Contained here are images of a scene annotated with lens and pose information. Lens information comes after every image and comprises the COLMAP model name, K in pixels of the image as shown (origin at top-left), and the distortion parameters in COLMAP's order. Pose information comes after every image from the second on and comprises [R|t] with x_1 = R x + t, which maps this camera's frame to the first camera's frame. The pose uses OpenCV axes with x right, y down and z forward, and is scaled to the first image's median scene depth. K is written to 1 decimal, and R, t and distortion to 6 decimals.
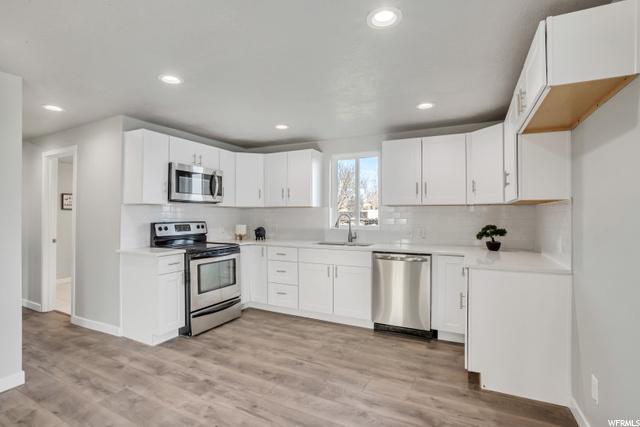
lens RADIAL K [[312.8, 0, 321.9], [0, 312.8, 212.8], [0, 0, 1]] dist [-0.043660, 0.008876]
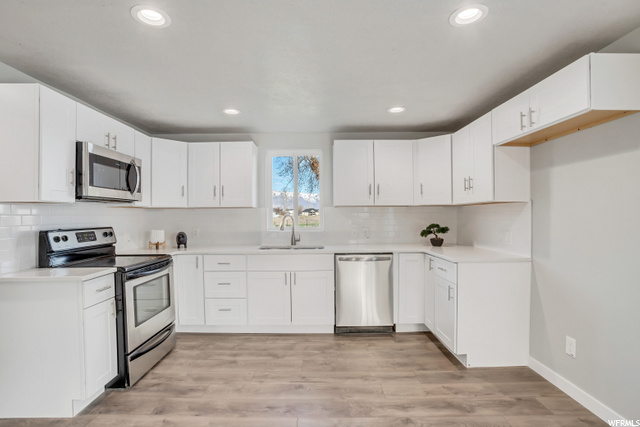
lens RADIAL K [[312.8, 0, 322.2], [0, 312.8, 218.4], [0, 0, 1]] dist [-0.043660, 0.008876]
pose [[0.891067, -0.012656, 0.453695, -0.333416], [0.006648, 0.999868, 0.014834, 0.000399], [-0.453822, -0.010202, 0.891034, 0.165855]]
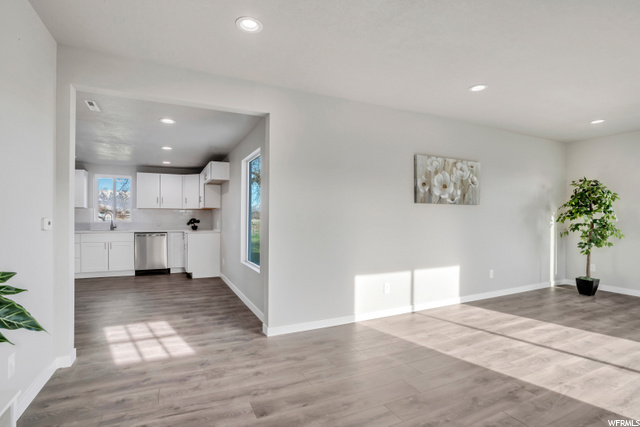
lens RADIAL K [[312.8, 0, 314.8], [0, 312.8, 227.3], [0, 0, 1]] dist [-0.043660, 0.008876]
pose [[0.615850, -0.016710, 0.787686, -0.676814], [-0.008902, 0.999564, 0.028165, 0.032274], [-0.787813, -0.024358, 0.615432, -1.065846]]
